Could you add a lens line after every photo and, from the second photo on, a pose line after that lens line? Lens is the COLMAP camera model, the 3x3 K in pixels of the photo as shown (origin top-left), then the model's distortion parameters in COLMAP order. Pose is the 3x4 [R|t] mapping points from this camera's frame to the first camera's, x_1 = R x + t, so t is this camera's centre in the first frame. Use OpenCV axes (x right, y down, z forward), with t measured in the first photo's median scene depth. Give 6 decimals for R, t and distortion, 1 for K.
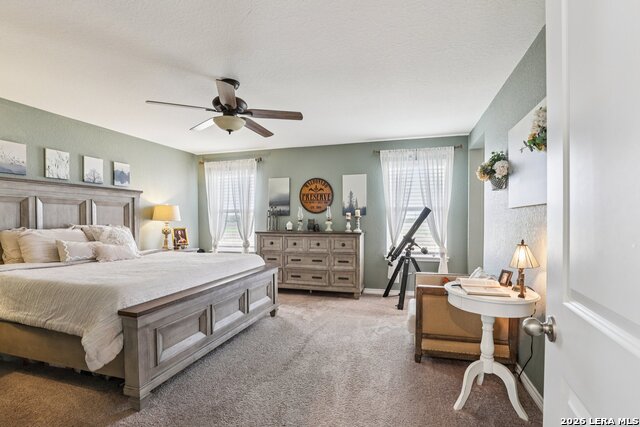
lens RADIAL K [[309.0, 0, 320.9], [0, 309.0, 221.9], [0, 0, 1]] dist [-0.025460, 0.000077]
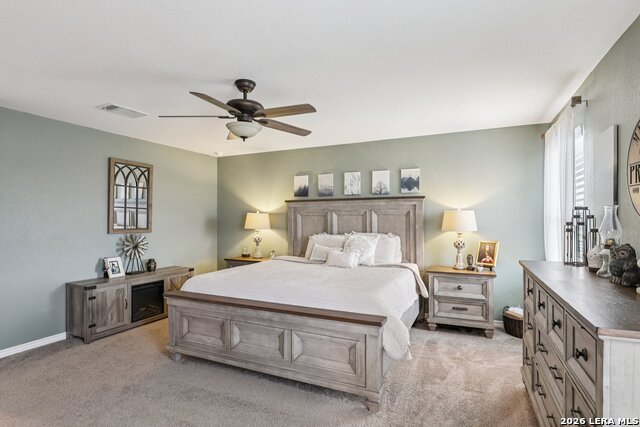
lens RADIAL K [[328.7, 0, 320.0], [0, 328.7, 213.5], [0, 0, 1]] dist [-0.000590, -0.000045]
pose [[-0.135528, -0.013079, -0.990687, 0.379937], [-0.007301, 0.999899, -0.012202, -0.036651], [0.990747, 0.005580, -0.135610, 0.813153]]
